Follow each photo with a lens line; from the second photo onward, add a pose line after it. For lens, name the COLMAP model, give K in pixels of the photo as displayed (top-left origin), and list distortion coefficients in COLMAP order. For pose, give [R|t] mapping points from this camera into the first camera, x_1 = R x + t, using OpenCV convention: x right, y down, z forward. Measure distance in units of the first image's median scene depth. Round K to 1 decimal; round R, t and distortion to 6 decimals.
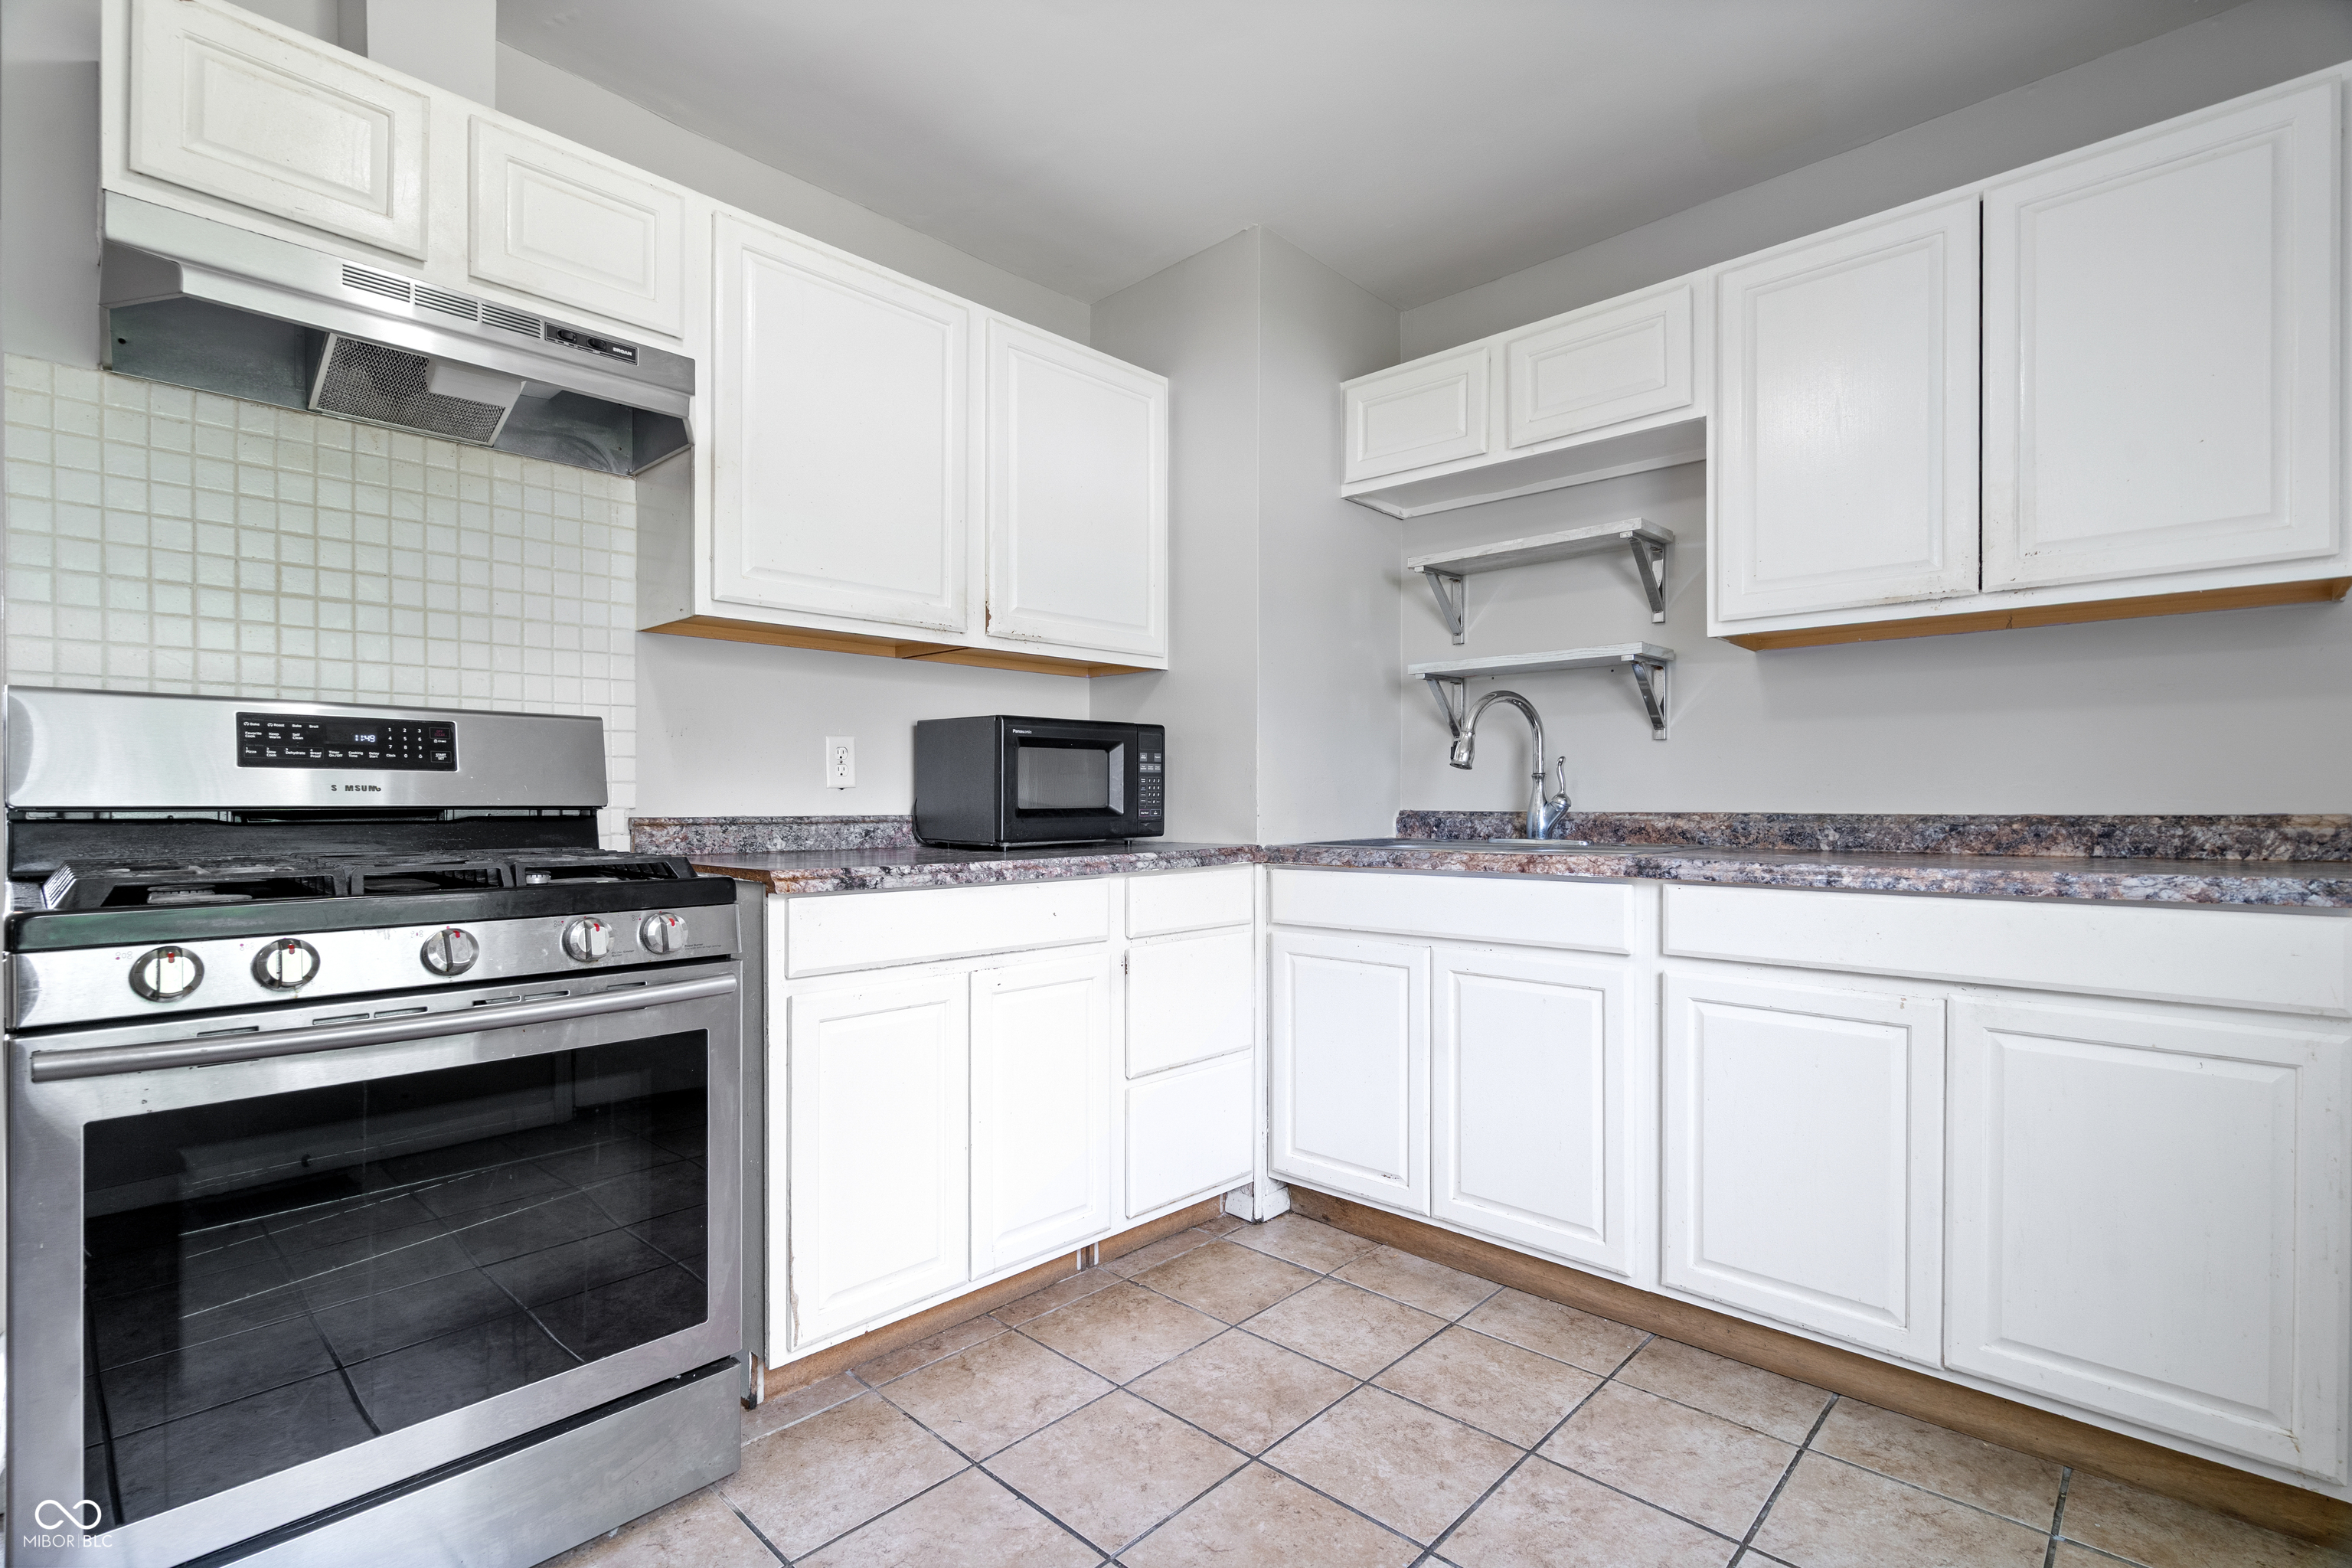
lens RADIAL K [[1089.1, 0, 1198.8], [0, 1089.1, 805.9], [0, 0, 1]] dist [0.001203, 0.001002]
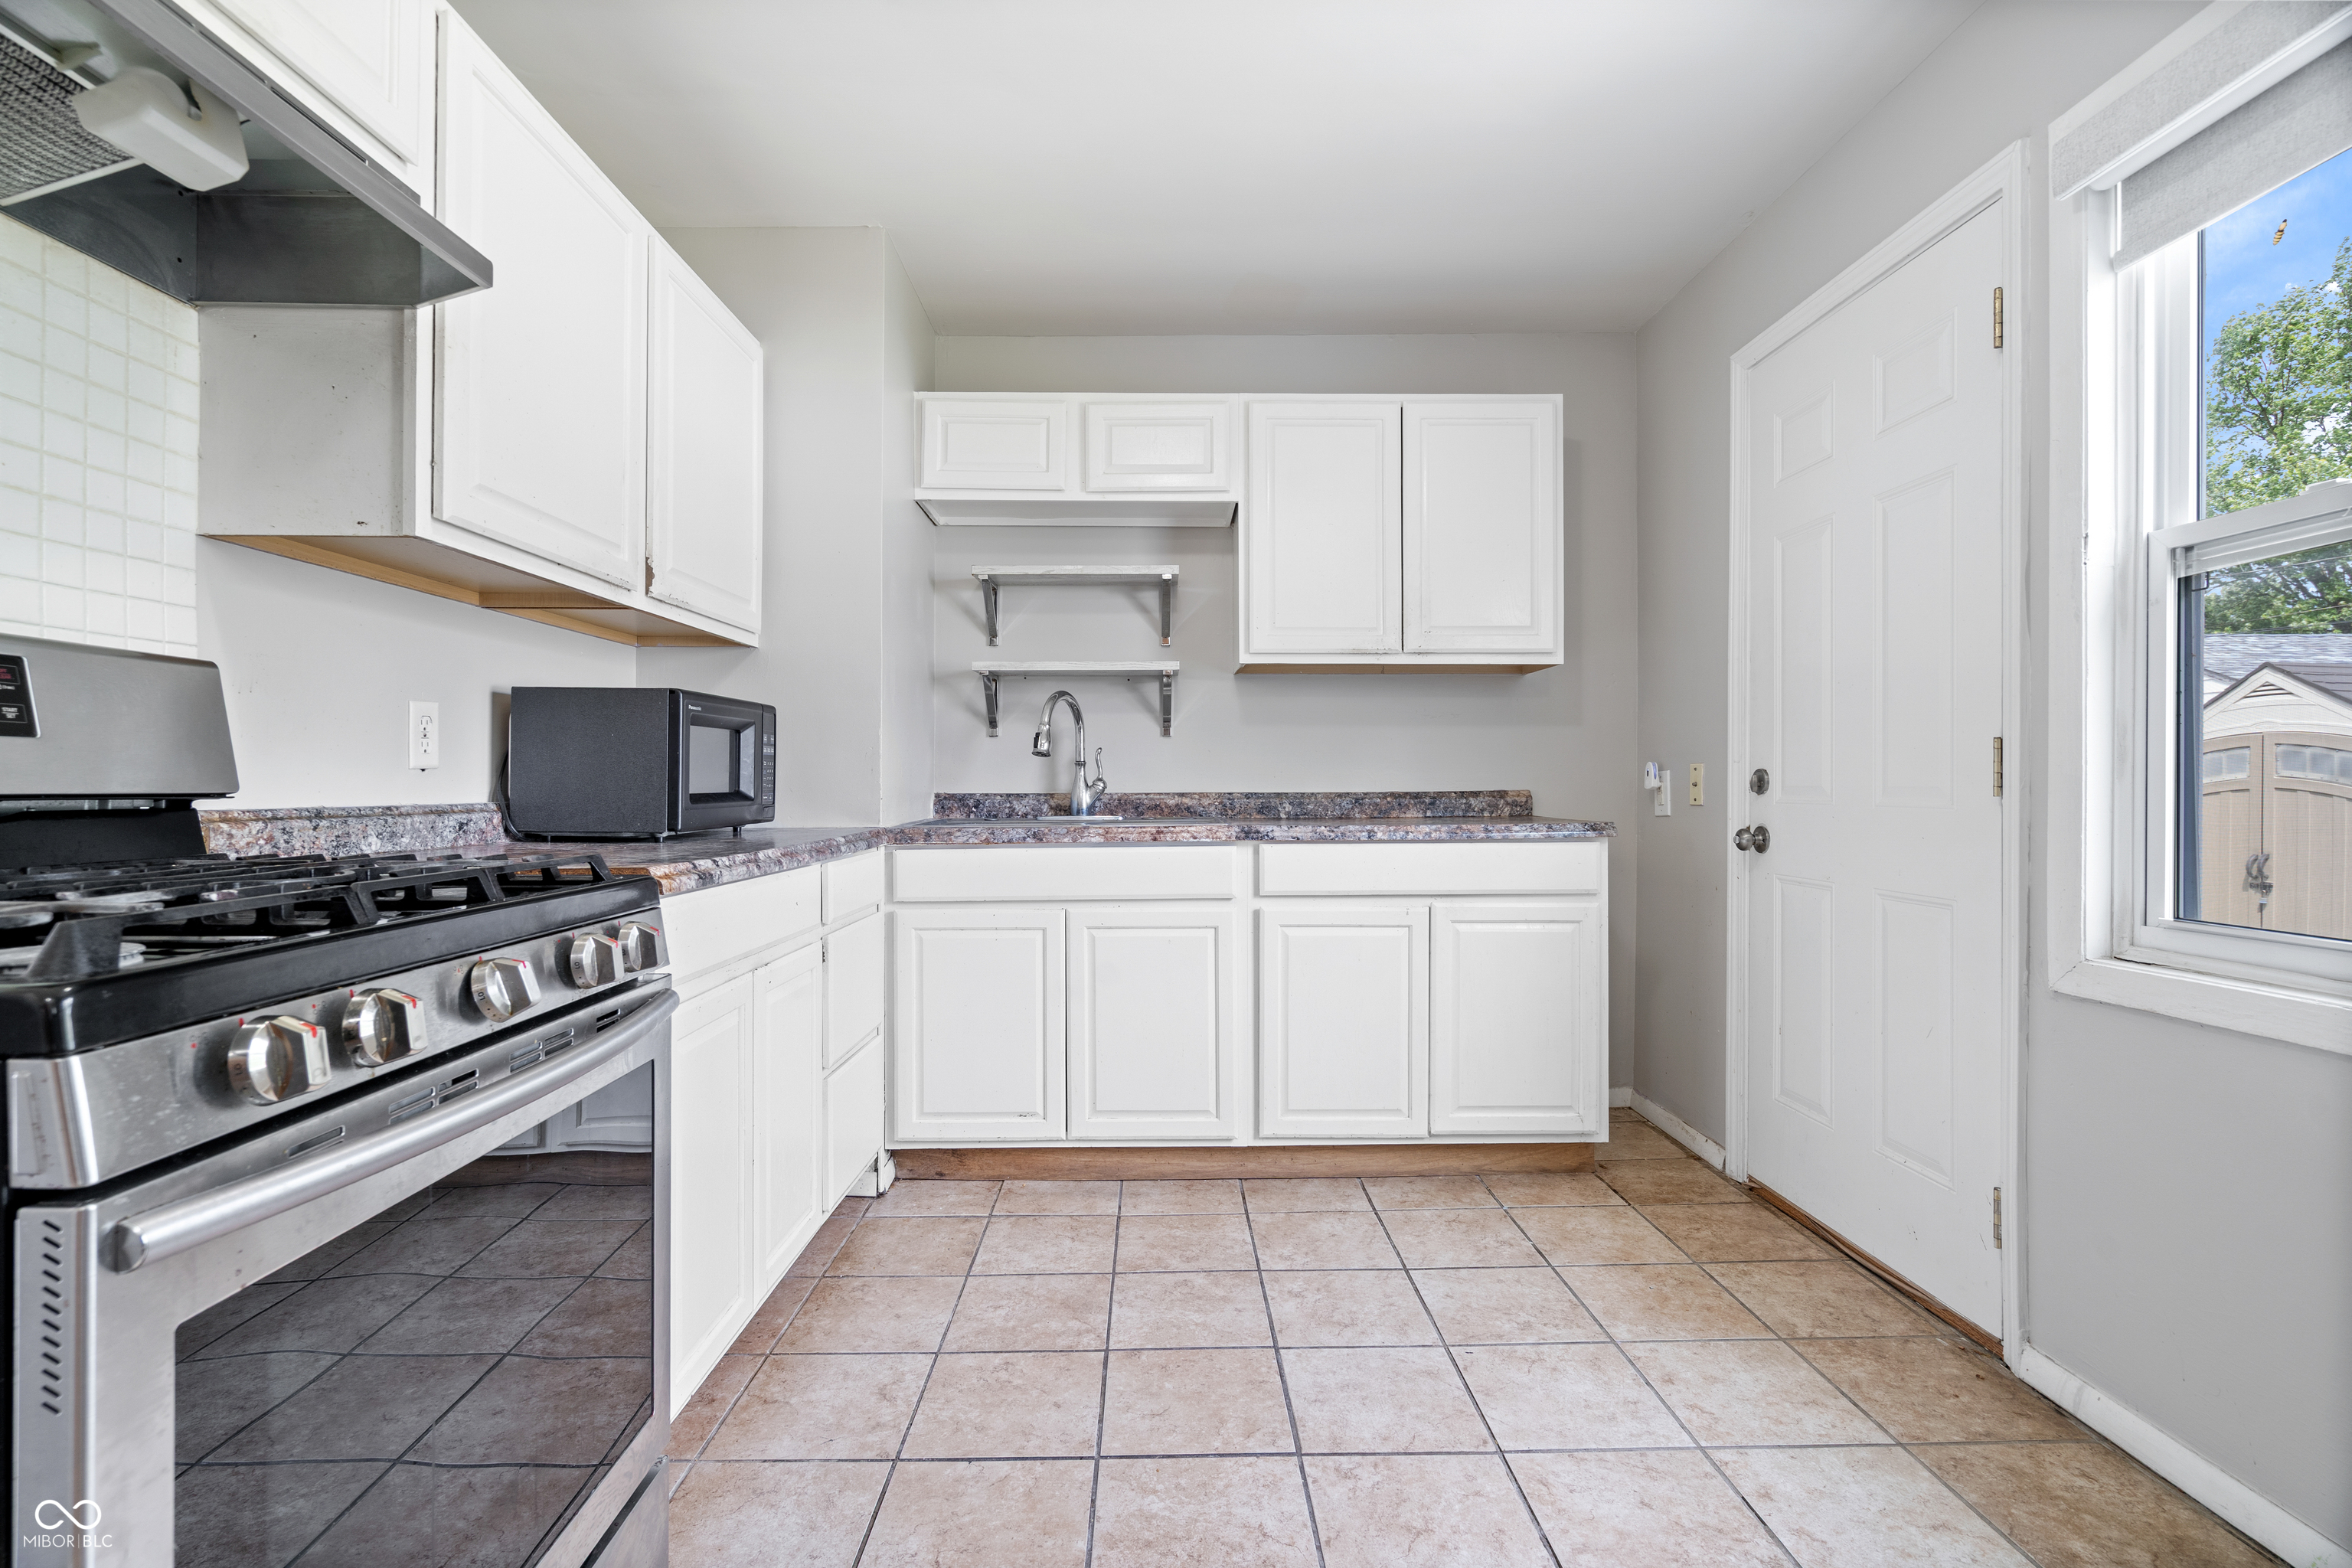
lens RADIAL K [[1064.9, 0, 1176.0], [0, 1064.9, 784.0], [0, 0, 1]] dist [-0.000302, 0.001238]
pose [[0.717262, -0.001673, 0.696802, -0.531897], [0.005872, 0.999976, -0.003644, 0.000302], [-0.696779, 0.006705, 0.717255, 0.102135]]
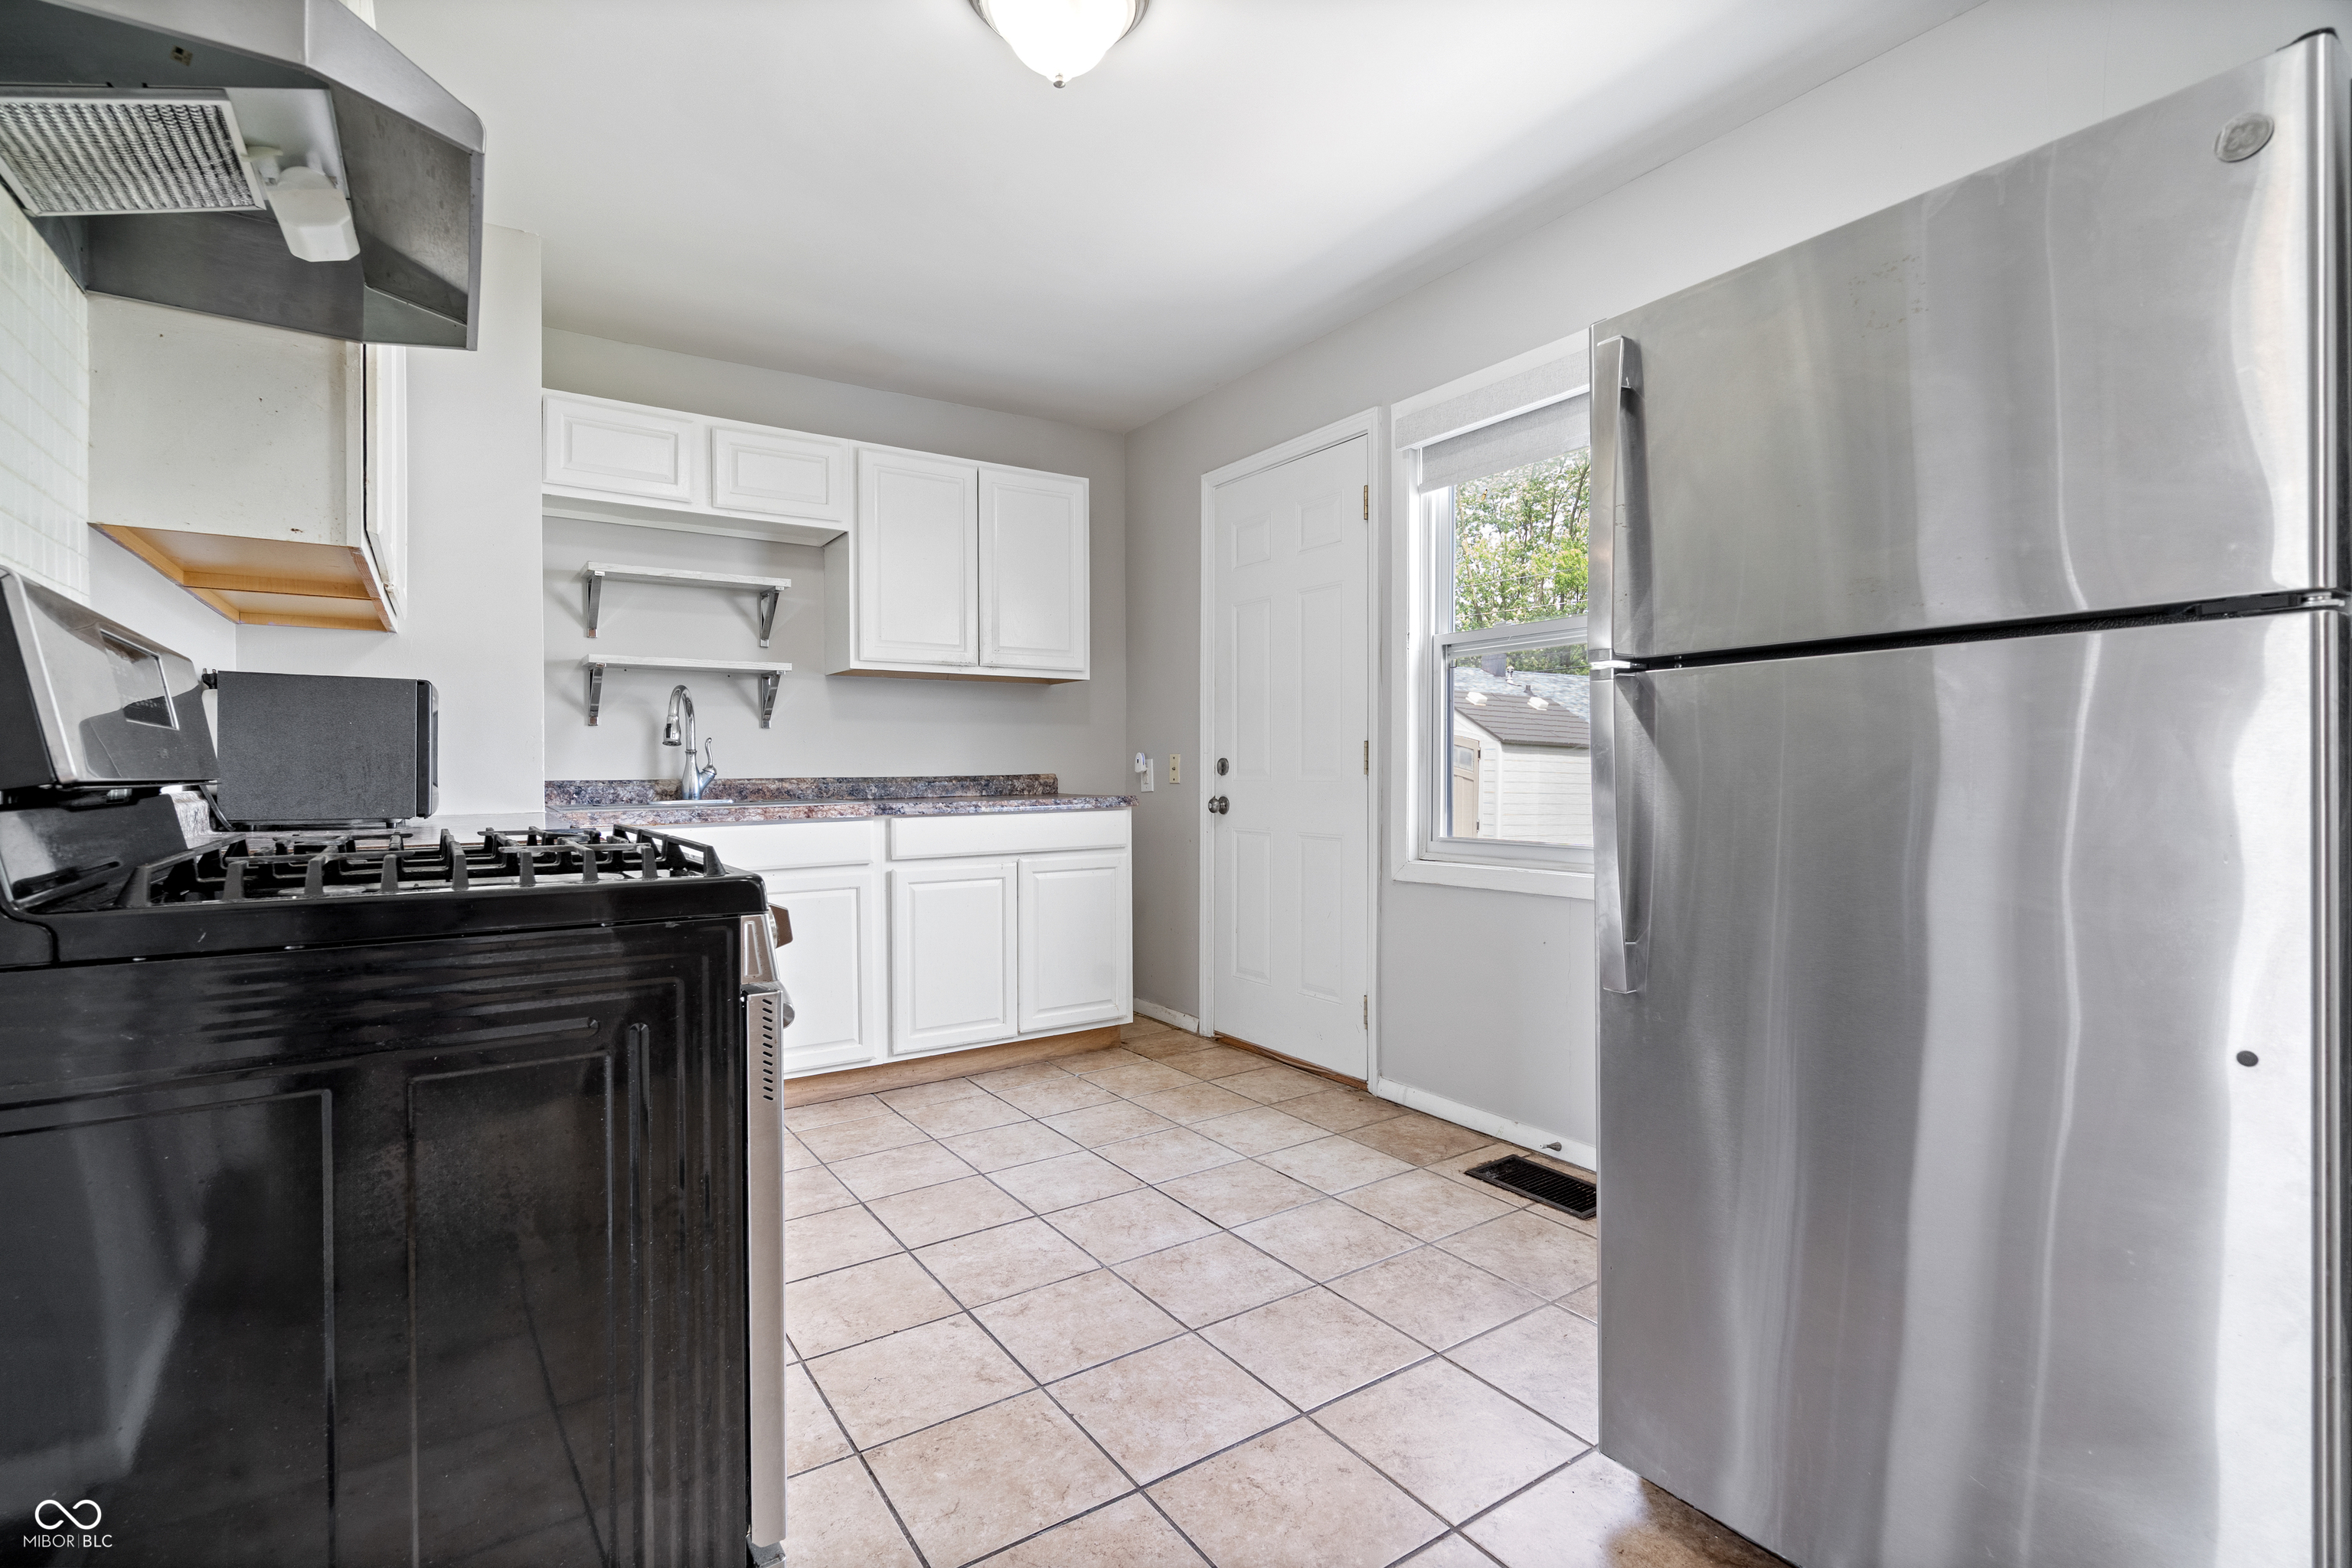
lens RADIAL K [[1075.6, 0, 1174.1], [0, 1075.6, 790.4], [0, 0, 1]] dist [-0.001573, 0.000214]
pose [[0.214867, -0.021332, 0.976410, -1.013421], [0.012115, 0.999743, 0.019176, 0.001382], [-0.976568, 0.007709, 0.215070, 0.193821]]
